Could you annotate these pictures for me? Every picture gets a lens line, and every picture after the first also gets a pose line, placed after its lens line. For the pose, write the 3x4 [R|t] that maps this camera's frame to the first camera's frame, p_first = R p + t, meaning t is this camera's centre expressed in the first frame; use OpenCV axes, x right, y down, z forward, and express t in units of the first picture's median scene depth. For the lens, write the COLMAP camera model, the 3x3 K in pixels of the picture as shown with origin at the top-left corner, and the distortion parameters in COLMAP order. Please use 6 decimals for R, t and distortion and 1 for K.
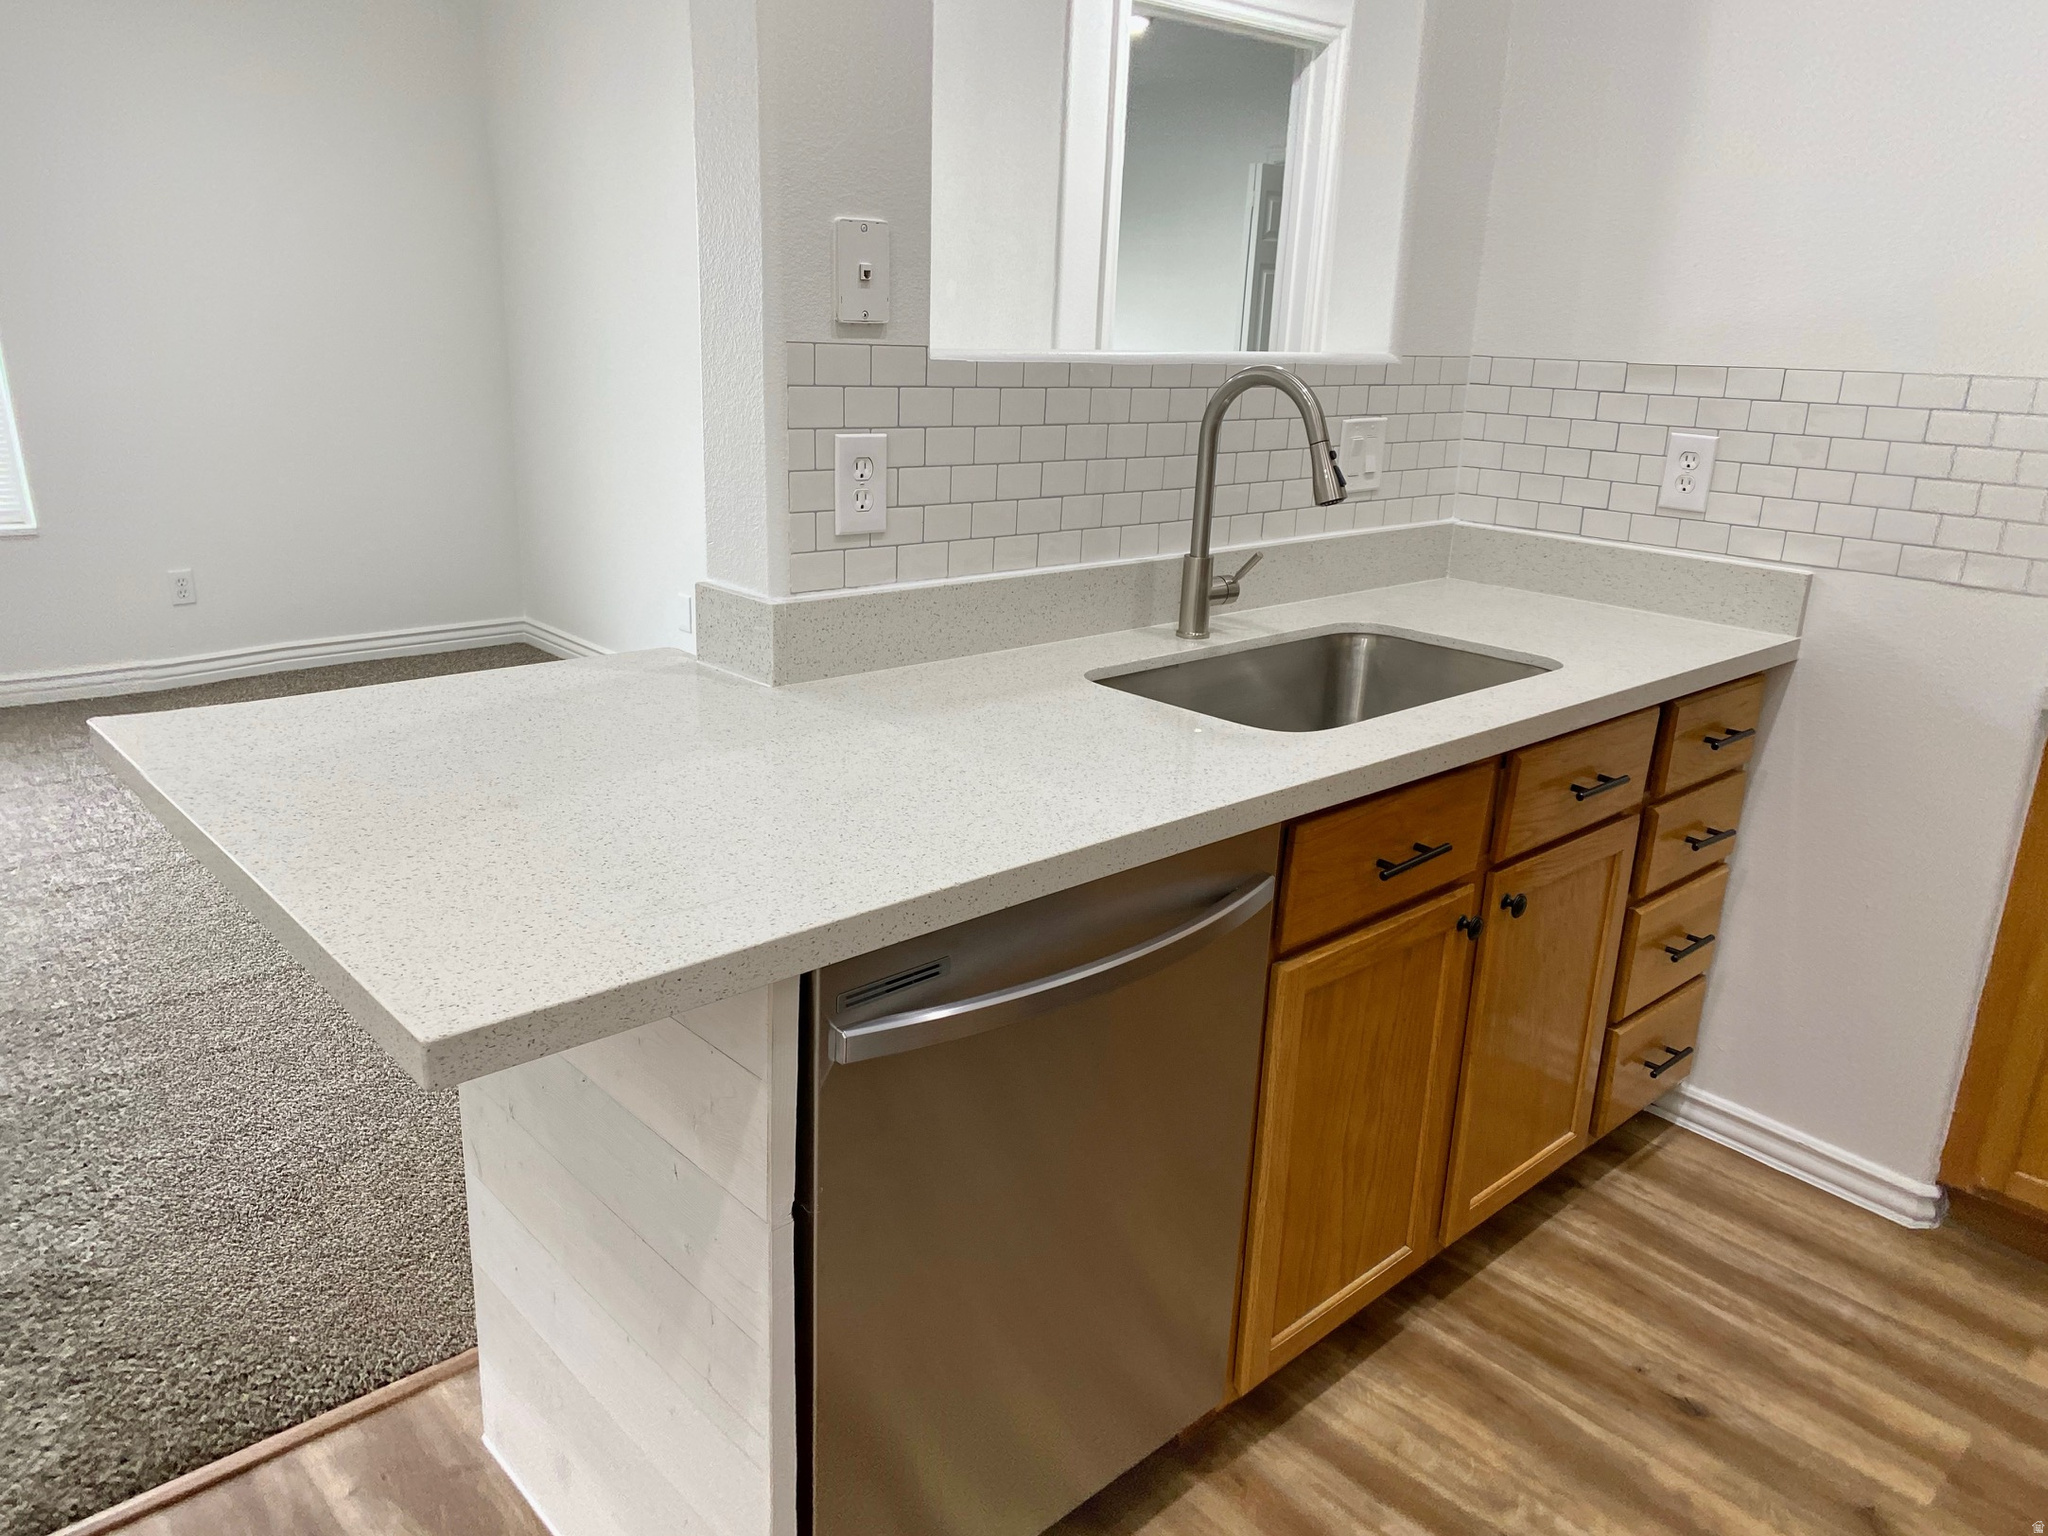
lens RADIAL K [[1462.7, 0, 1024.0], [0, 1462.7, 768.0], [0, 0, 1]] dist [0.006860, -0.002473]
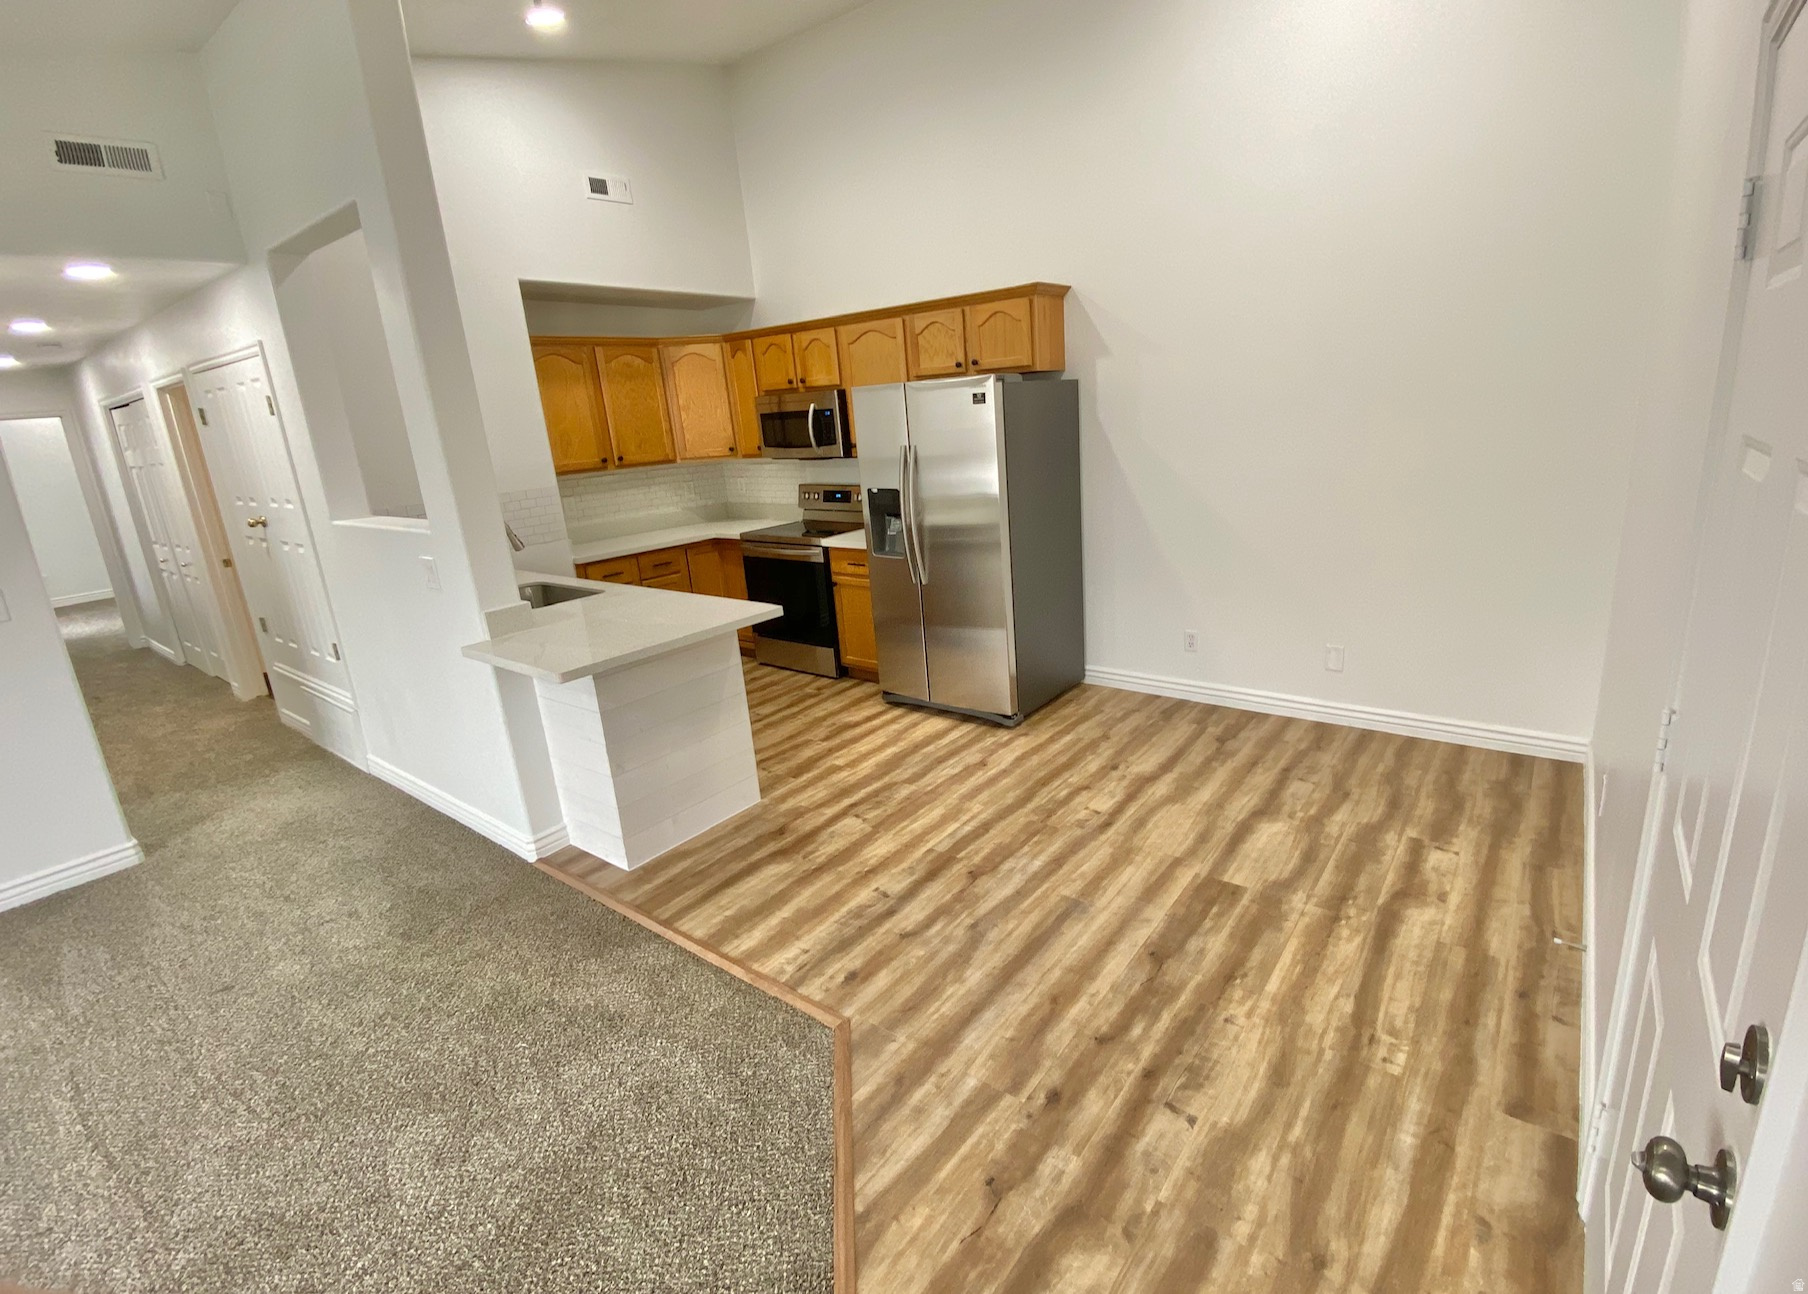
lens RADIAL K [[811.1, 0, 960.0], [0, 811.1, 618.6], [0, 0, 1]] dist [0.060607, -0.000221]
pose [[-0.192251, -0.275950, 0.941749, -1.656224], [0.346158, 0.878897, 0.328199, -0.281246], [-0.918267, 0.389091, -0.073447, 0.240102]]
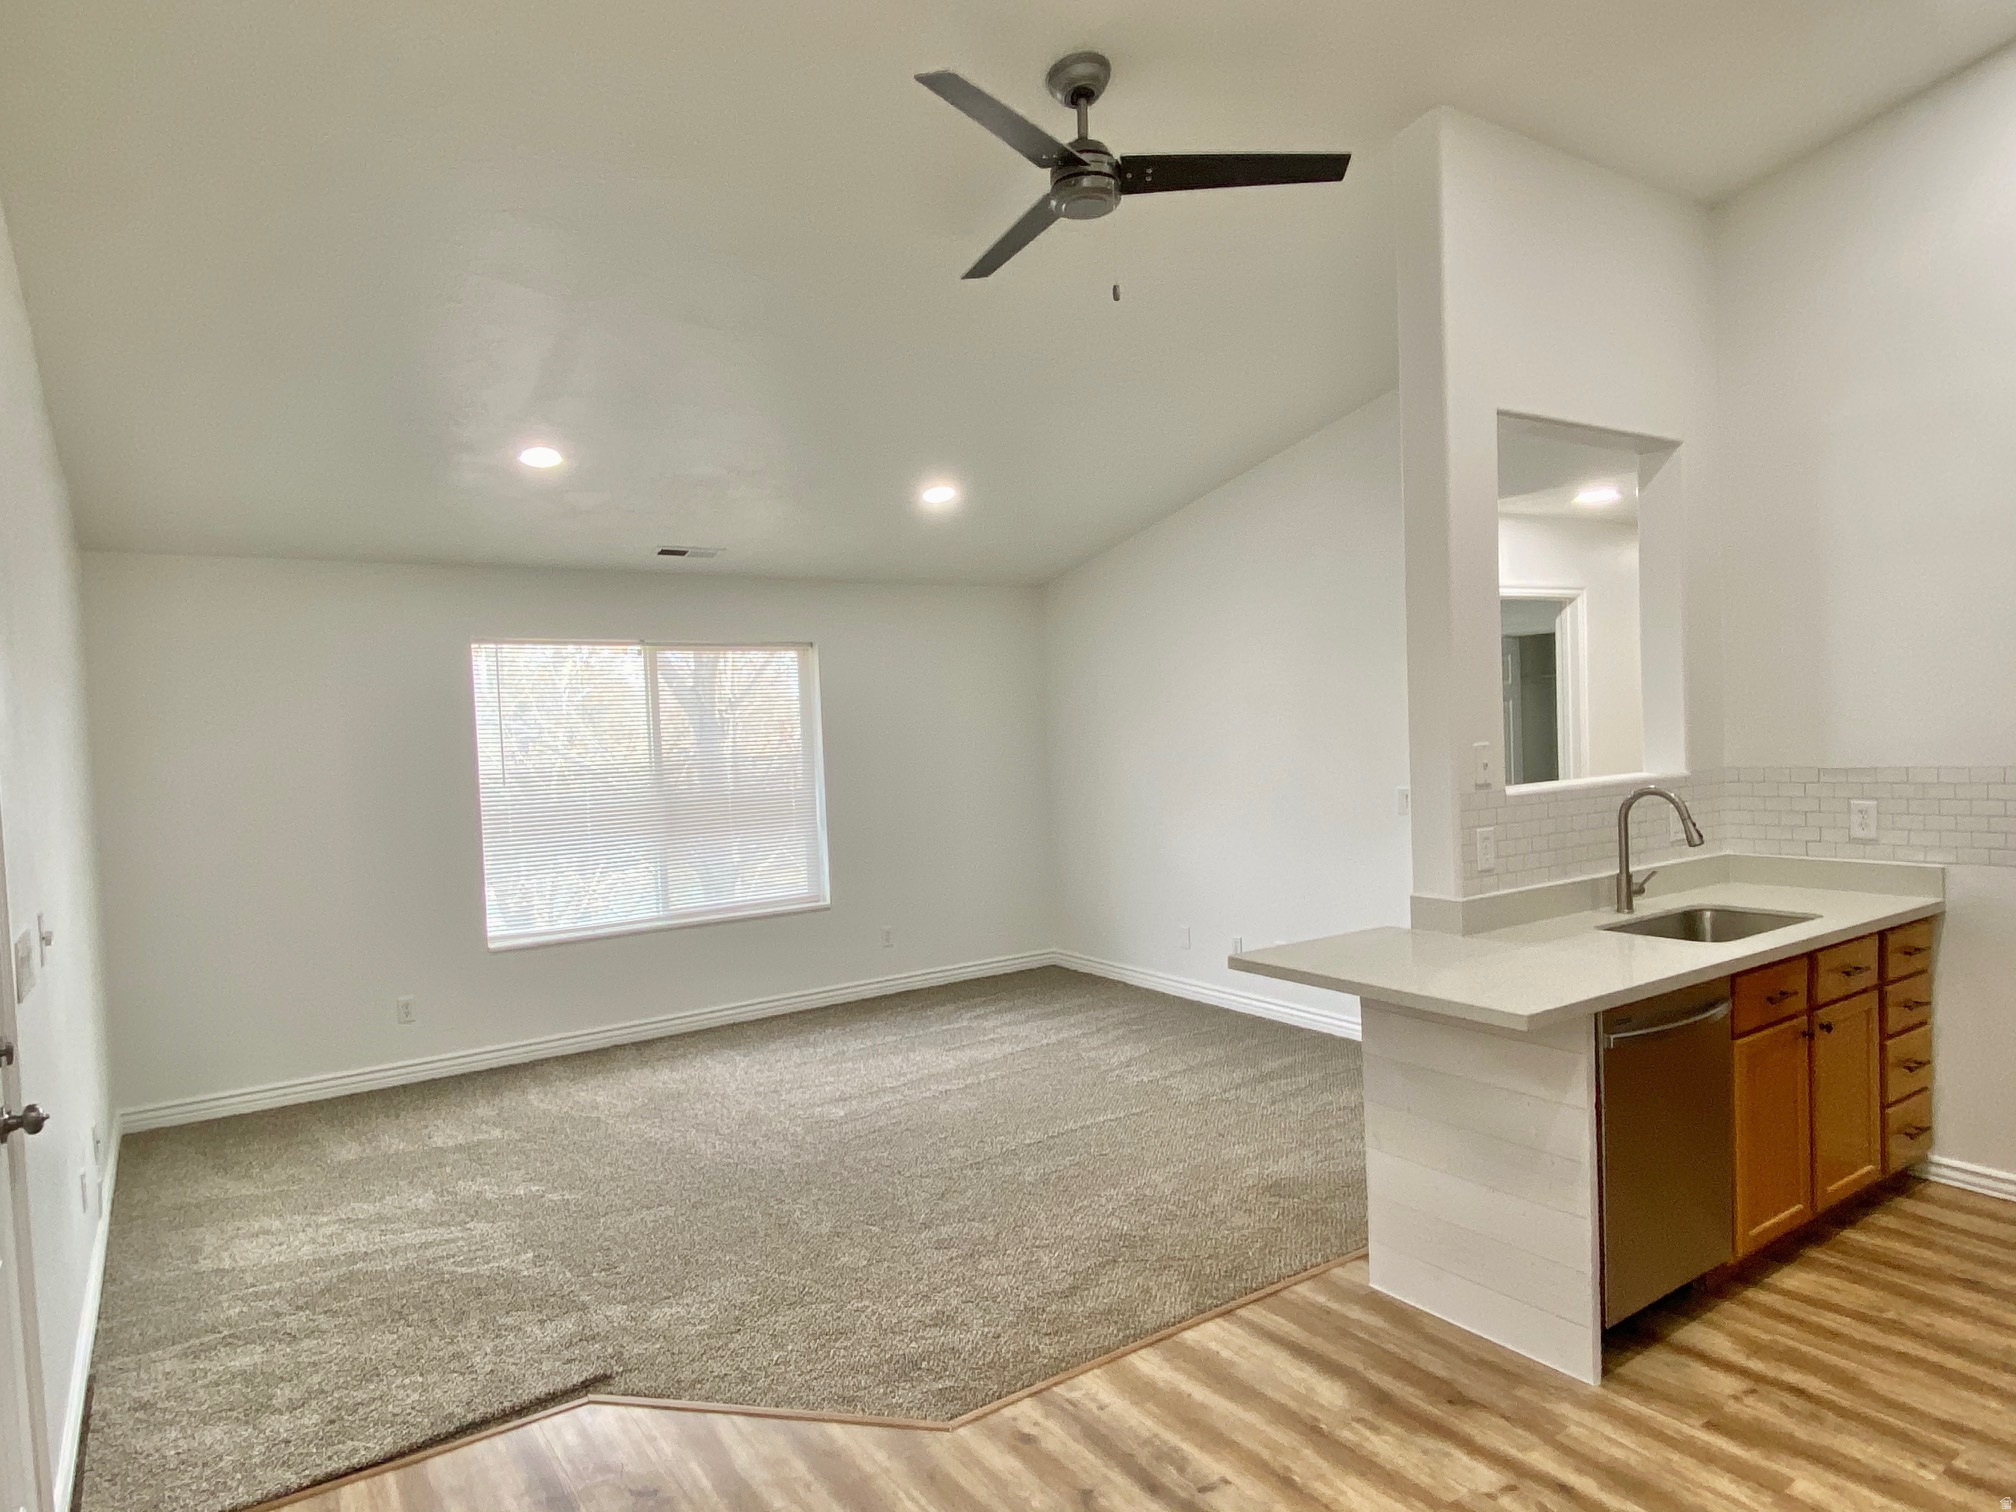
lens RADIAL K [[1226.9, 0, 990.8], [0, 1226.9, 757.2], [0, 0, 1]] dist [-0.001358, -0.007357]
pose [[0.985178, -0.069462, -0.156840, -0.487459], [0.024803, 0.962416, -0.270444, 0.147772], [0.169731, 0.262546, 0.949874, -0.873057]]
